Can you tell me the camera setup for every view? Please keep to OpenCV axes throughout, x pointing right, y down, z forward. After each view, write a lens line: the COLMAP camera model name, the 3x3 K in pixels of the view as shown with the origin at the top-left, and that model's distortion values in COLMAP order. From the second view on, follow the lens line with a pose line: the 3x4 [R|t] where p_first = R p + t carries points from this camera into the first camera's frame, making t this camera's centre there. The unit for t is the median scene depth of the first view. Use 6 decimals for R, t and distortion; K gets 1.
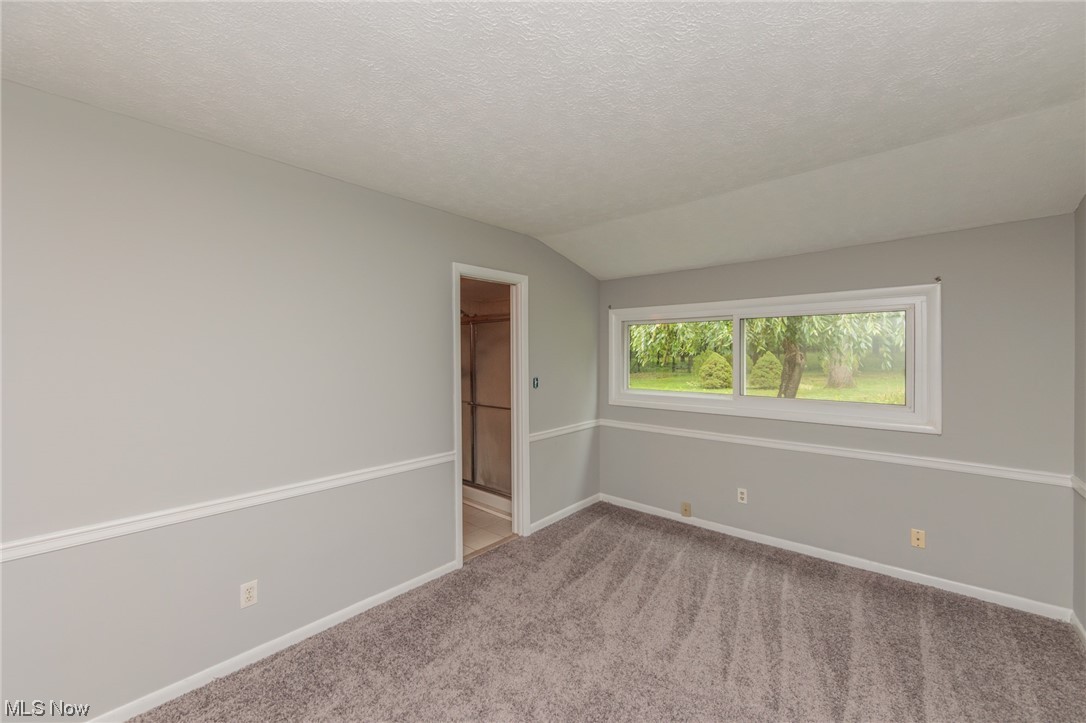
lens RADIAL K [[424.8, 0, 545.3], [0, 424.8, 355.8], [0, 0, 1]] dist [-0.001111, -0.000884]
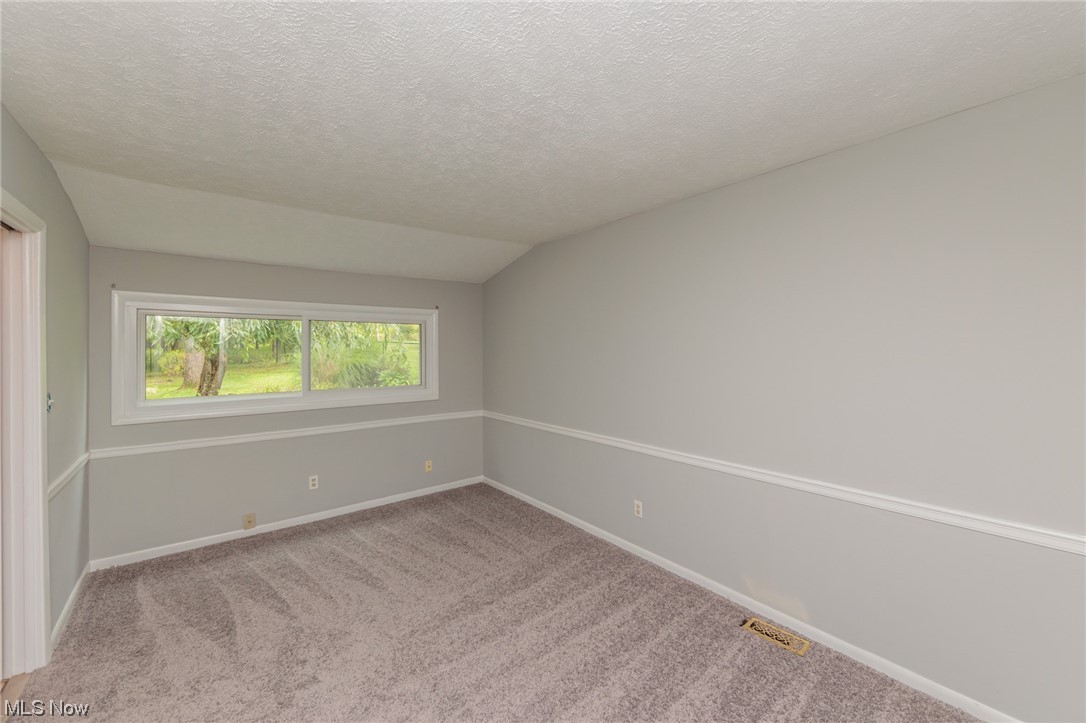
lens RADIAL K [[424.8, 0, 545.6], [0, 424.8, 354.8], [0, 0, 1]] dist [-0.001111, -0.000884]
pose [[0.174146, -0.008381, 0.984684, -0.515325], [0.006556, 0.999951, 0.007351, -0.002740], [-0.984698, 0.005175, 0.174192, 0.226284]]
